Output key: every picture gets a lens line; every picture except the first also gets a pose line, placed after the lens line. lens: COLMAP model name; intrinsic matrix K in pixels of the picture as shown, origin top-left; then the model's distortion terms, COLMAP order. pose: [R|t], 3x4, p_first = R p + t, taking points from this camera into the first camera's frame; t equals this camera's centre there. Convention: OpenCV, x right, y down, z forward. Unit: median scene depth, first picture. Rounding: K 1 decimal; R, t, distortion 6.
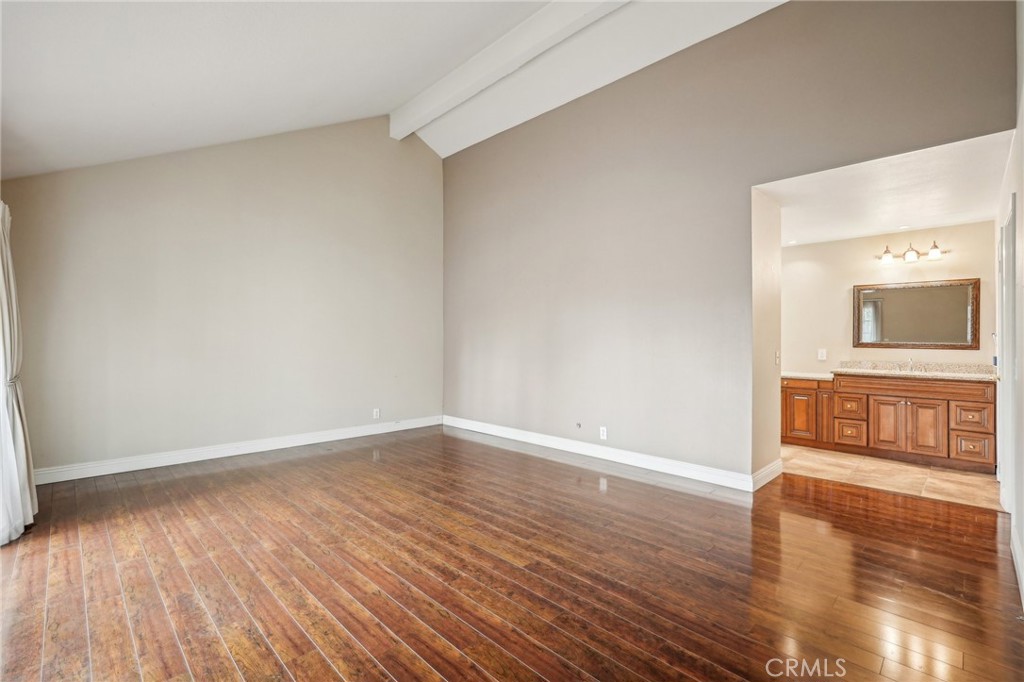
lens RADIAL K [[451.6, 0, 512.0], [0, 451.6, 344.3], [0, 0, 1]] dist [-0.001149, -0.000089]
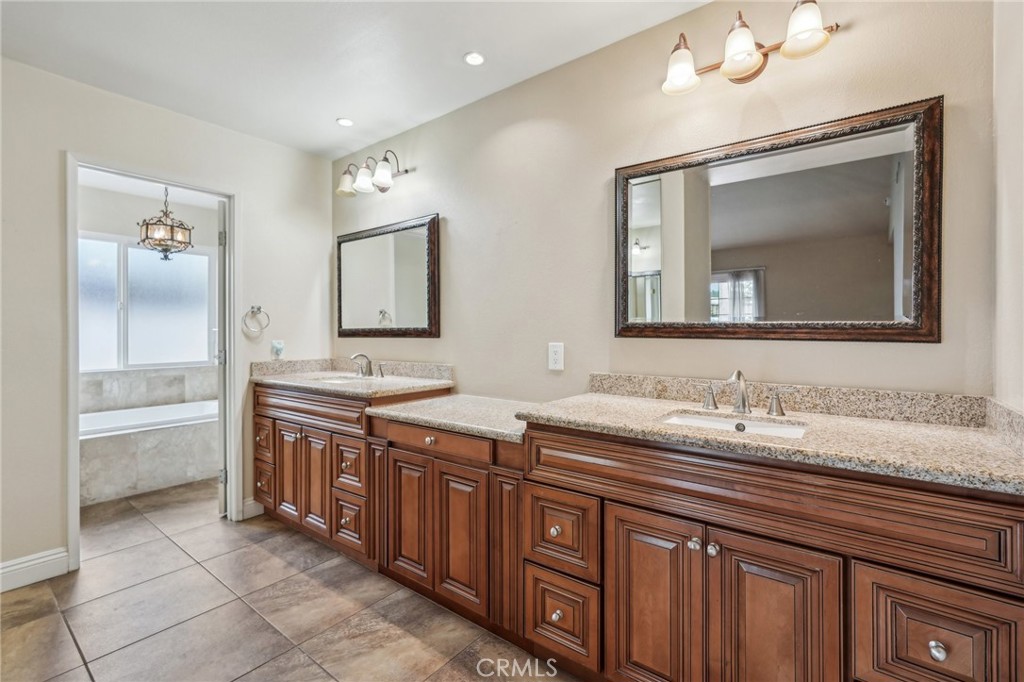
lens RADIAL K [[453.4, 0, 505.3], [0, 453.4, 338.1], [0, 0, 1]] dist [-0.003498, 0.000659]
pose [[0.992112, -0.016293, 0.124289, 0.689666], [0.014694, 0.999797, 0.013766, 0.001356], [-0.124488, -0.011831, 0.992151, 0.713418]]
